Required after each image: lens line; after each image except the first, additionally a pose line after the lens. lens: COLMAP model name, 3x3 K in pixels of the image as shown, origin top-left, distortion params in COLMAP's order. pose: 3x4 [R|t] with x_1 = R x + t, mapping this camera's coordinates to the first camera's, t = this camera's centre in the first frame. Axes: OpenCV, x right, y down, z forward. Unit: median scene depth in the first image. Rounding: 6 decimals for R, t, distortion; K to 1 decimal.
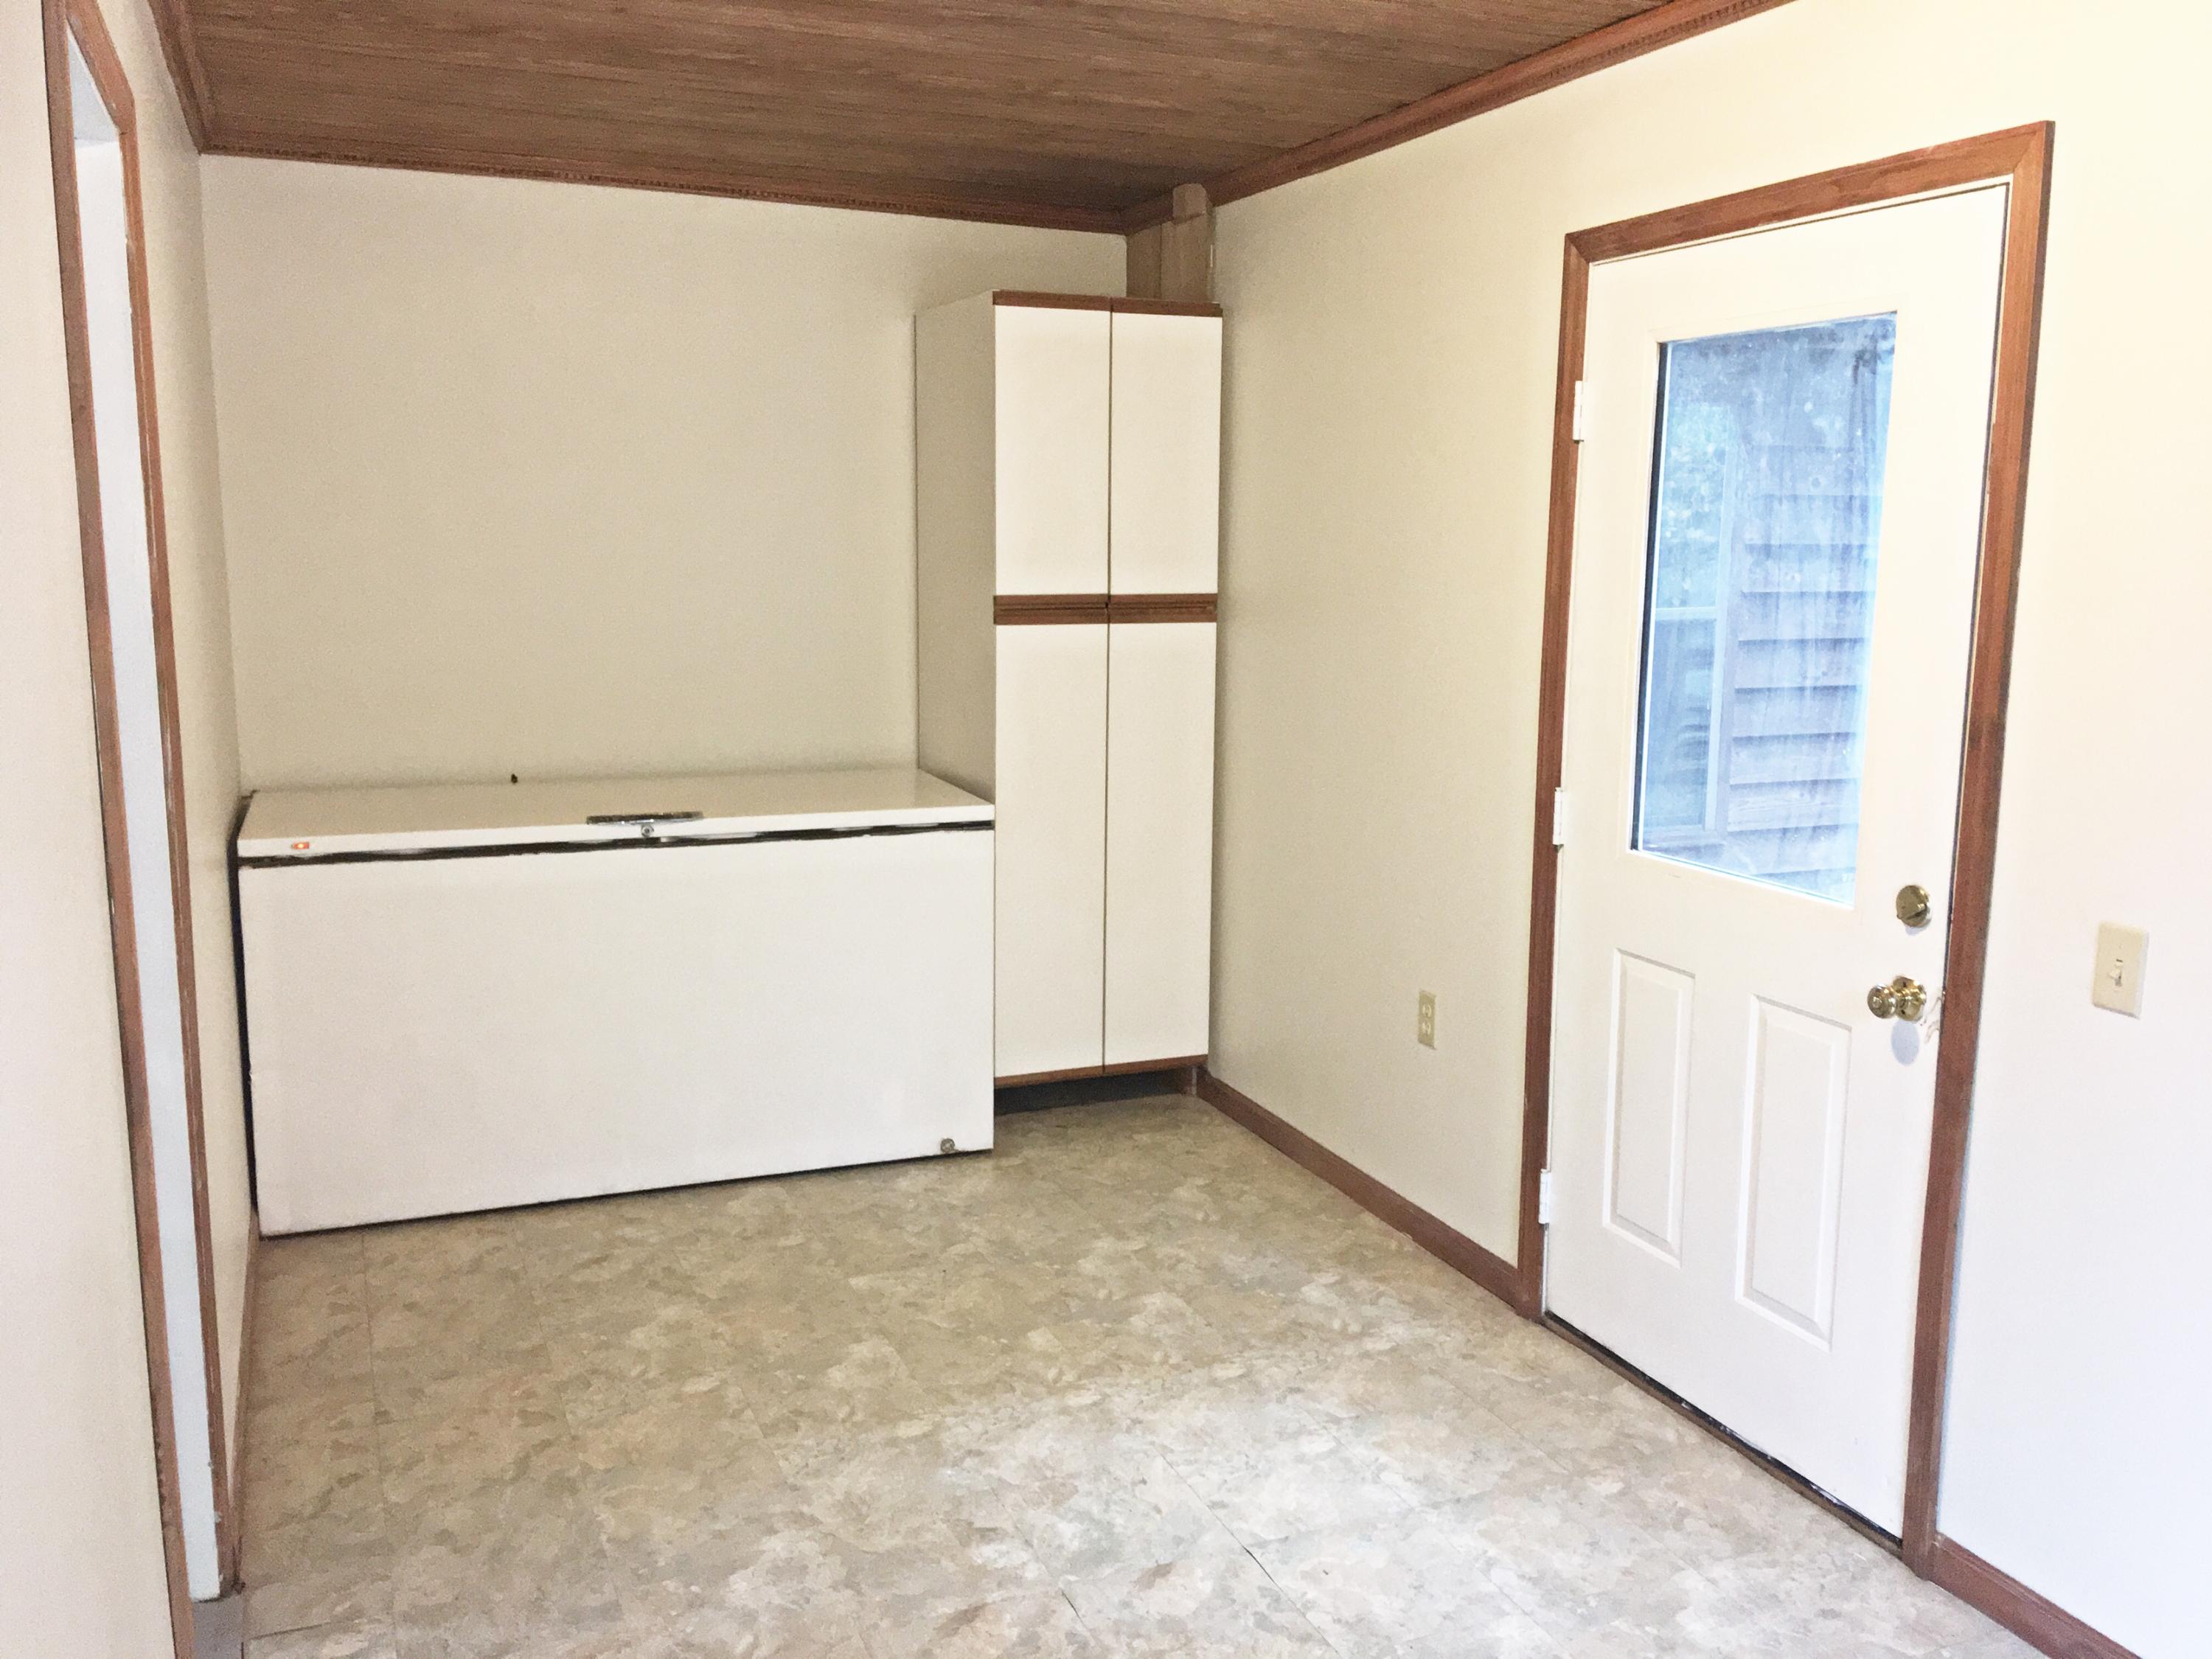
lens RADIAL K [[1865.3, 0, 1106.0], [0, 1865.3, 829.5], [0, 0, 1]] dist [-0.003425, -0.002692]
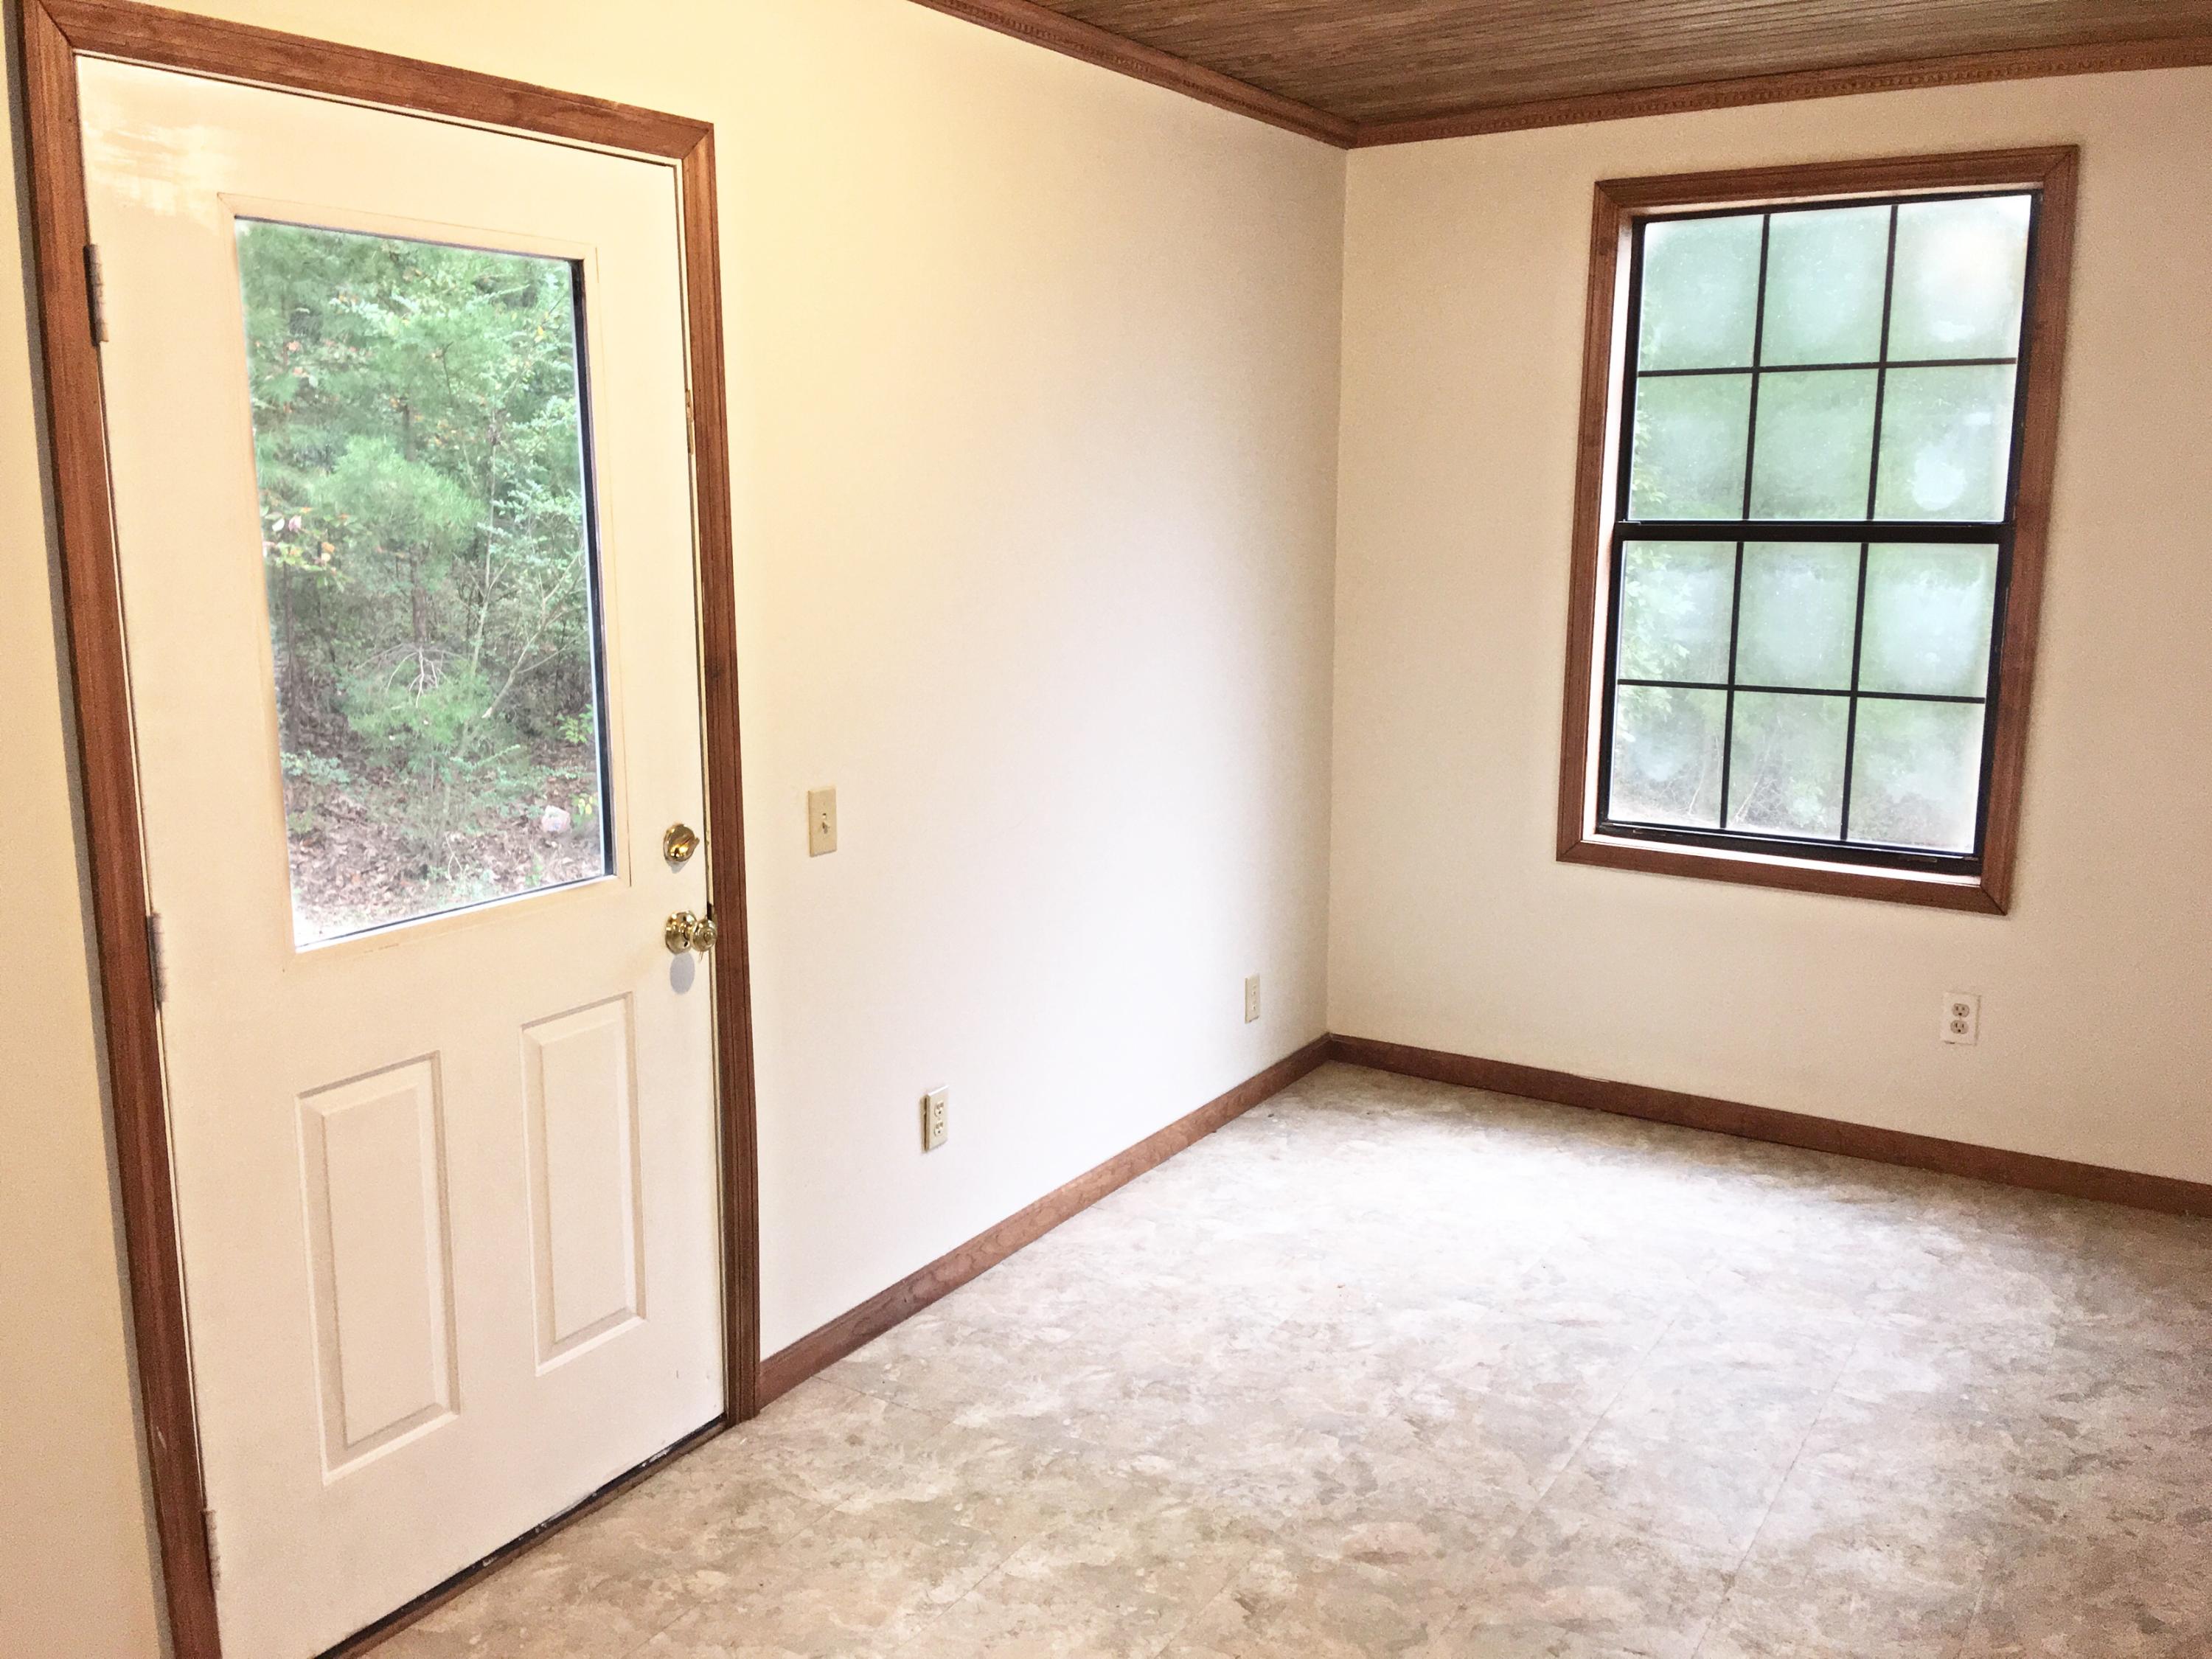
lens RADIAL K [[1942.6, 0, 1107.0], [0, 1942.6, 813.7], [0, 0, 1]] dist [0.062682, -0.078641]
pose [[-0.594964, -0.144136, 0.790723, -0.581822], [0.127677, 0.954349, 0.270031, -0.242387], [-0.793547, 0.261616, -0.549401, 1.411591]]
